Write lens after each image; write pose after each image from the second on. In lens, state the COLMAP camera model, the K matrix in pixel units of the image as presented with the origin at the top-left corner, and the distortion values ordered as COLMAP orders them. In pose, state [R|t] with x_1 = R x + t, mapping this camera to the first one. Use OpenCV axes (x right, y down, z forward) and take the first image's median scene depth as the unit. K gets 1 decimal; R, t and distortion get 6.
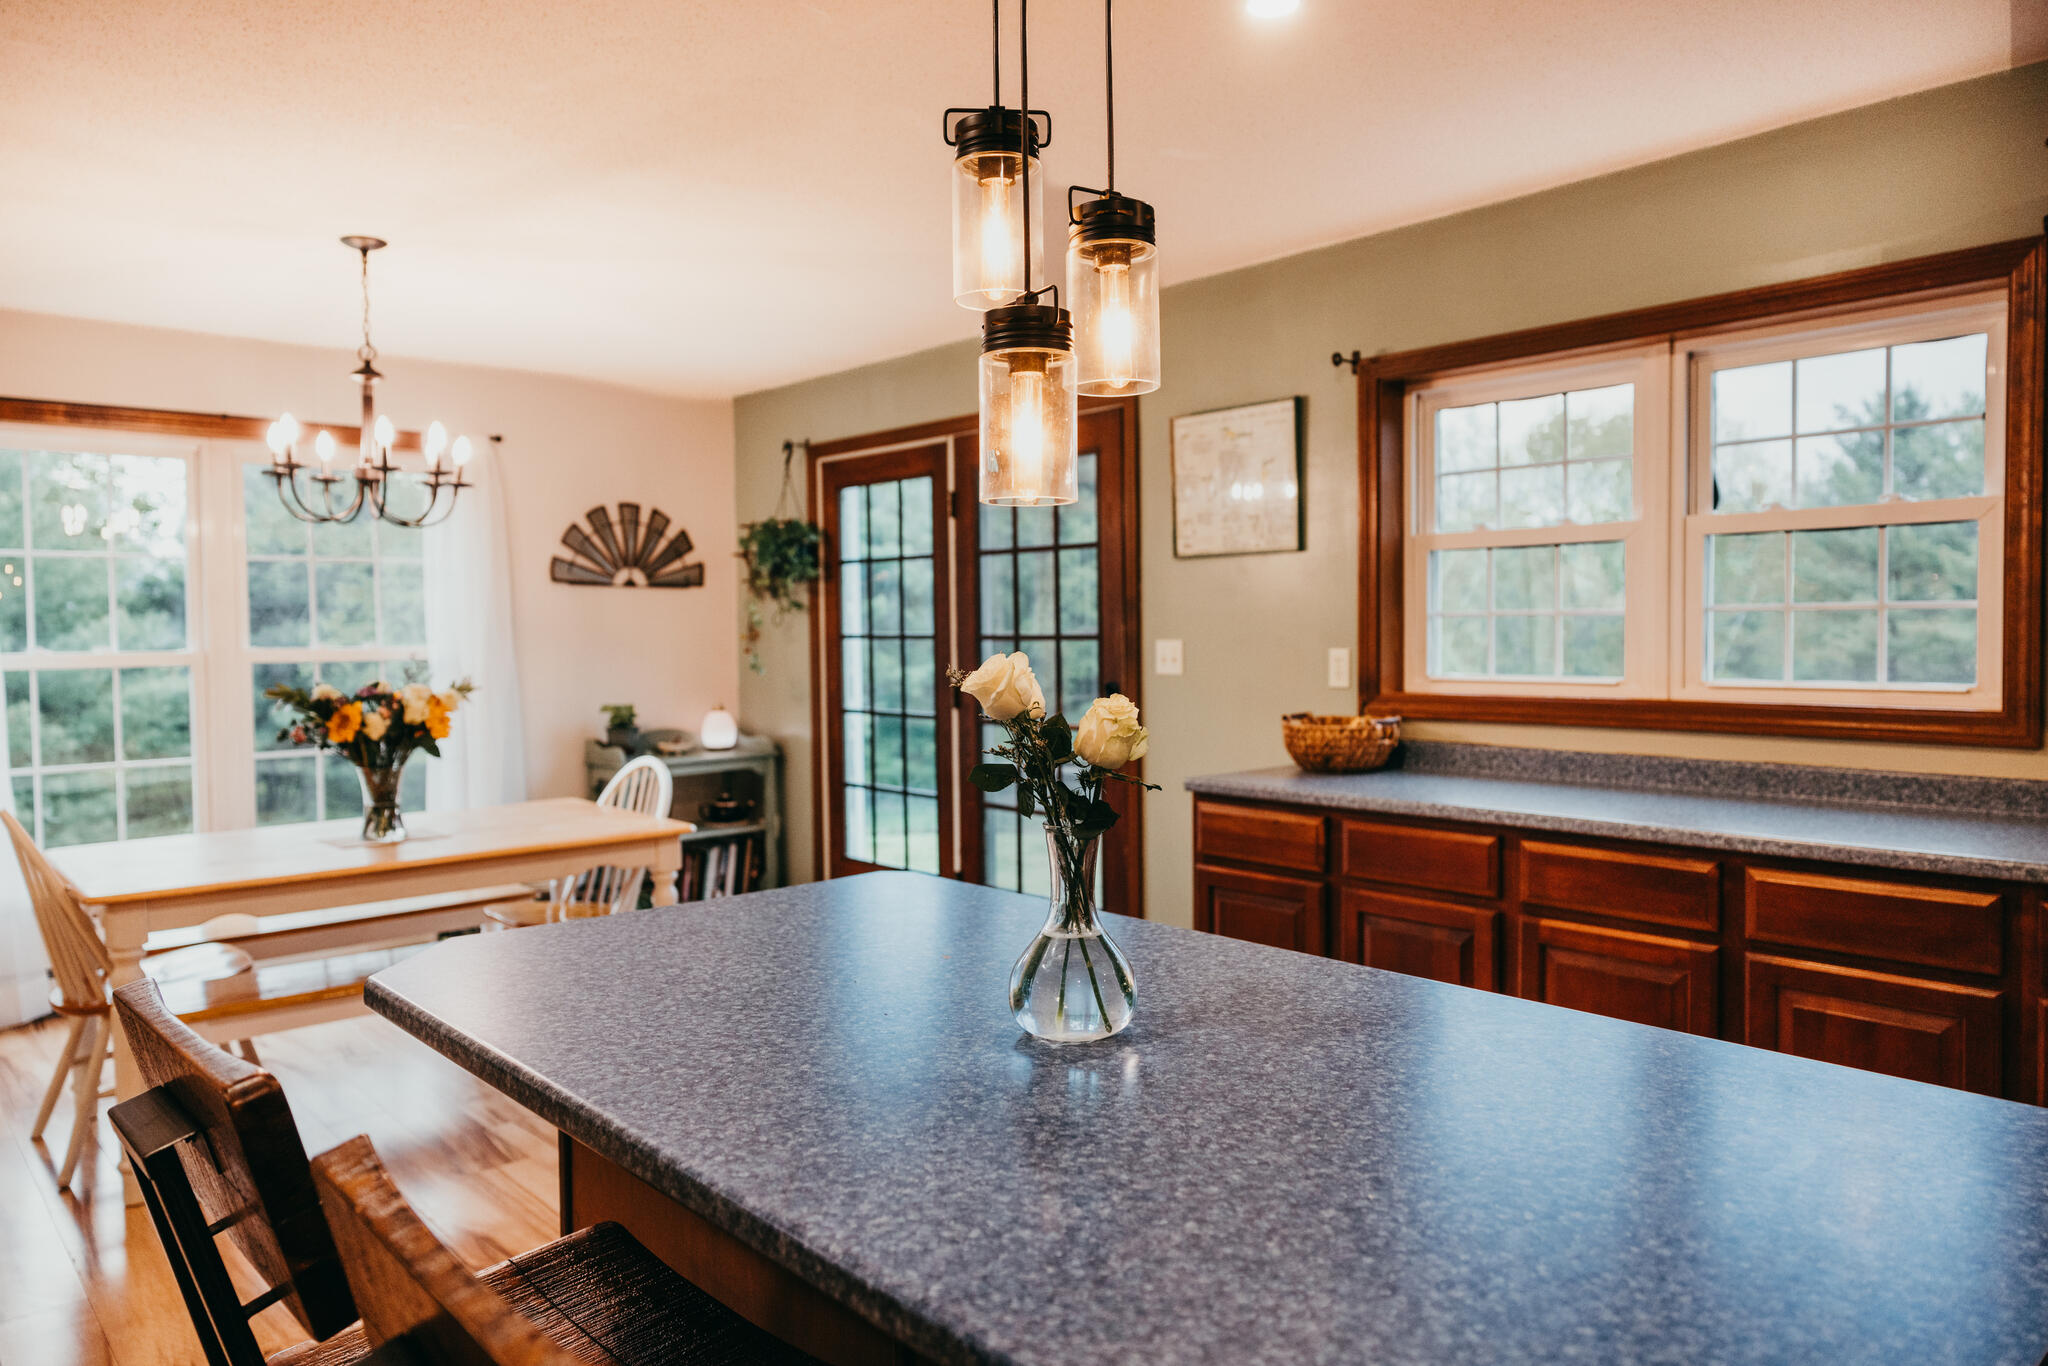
lens RADIAL K [[1338.2, 0, 1024.0], [0, 1338.2, 683.0], [0, 0, 1]] dist [-0.004187, -0.001350]
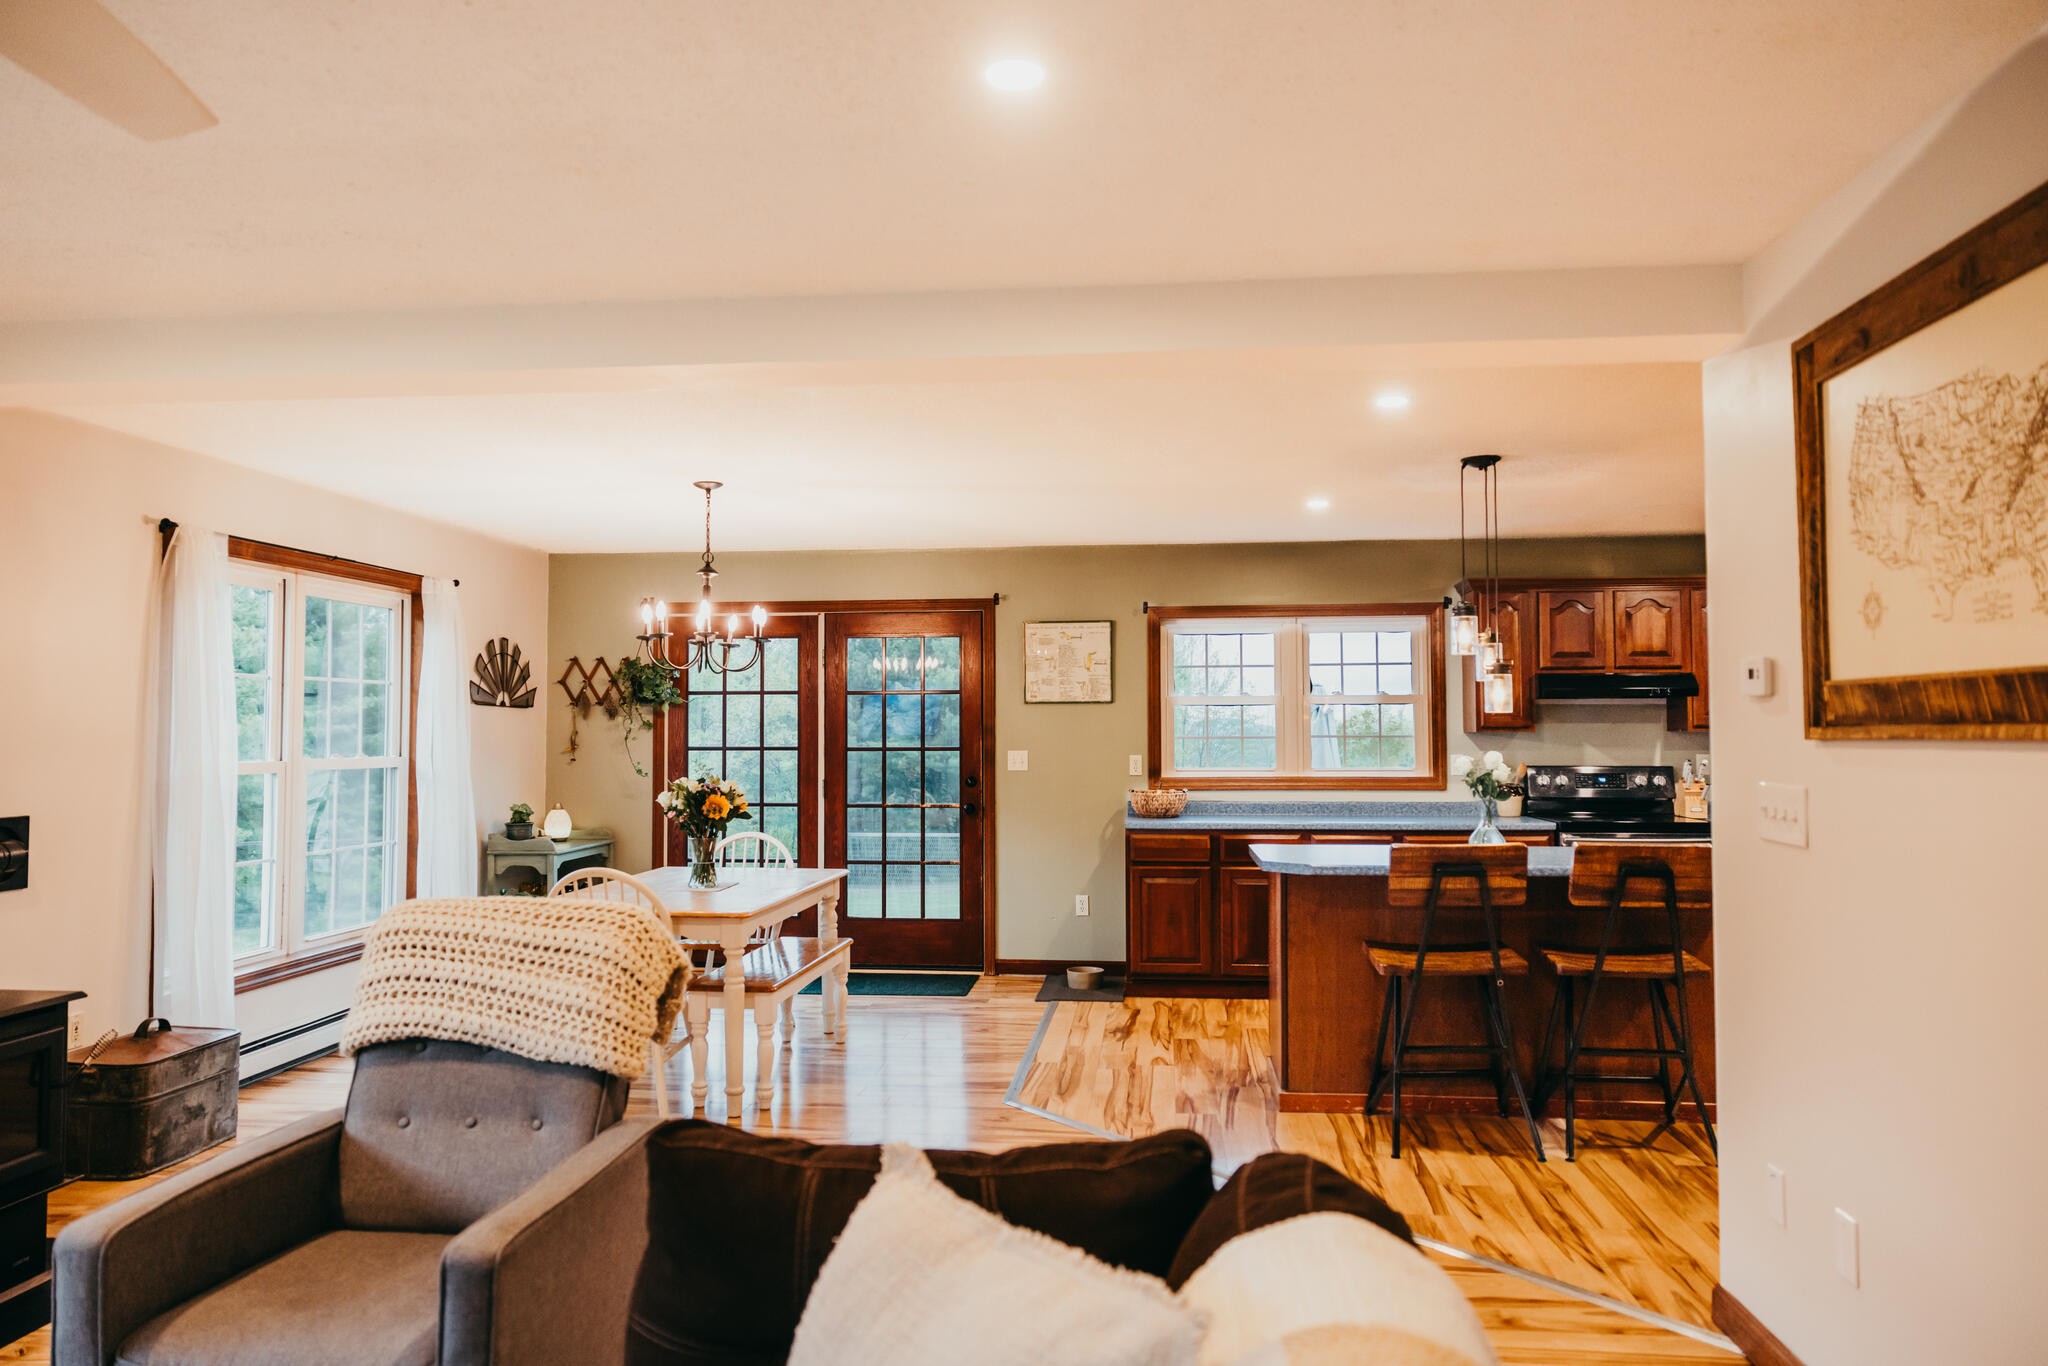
lens RADIAL K [[1318.4, 0, 1055.6], [0, 1318.4, 692.9], [0, 0, 1]] dist [-0.000983, 0.000031]
pose [[0.735749, 0.029852, 0.676596, -0.751497], [0.023092, 0.997341, -0.069116, 0.008432], [-0.676860, 0.066476, 0.733104, -0.203322]]
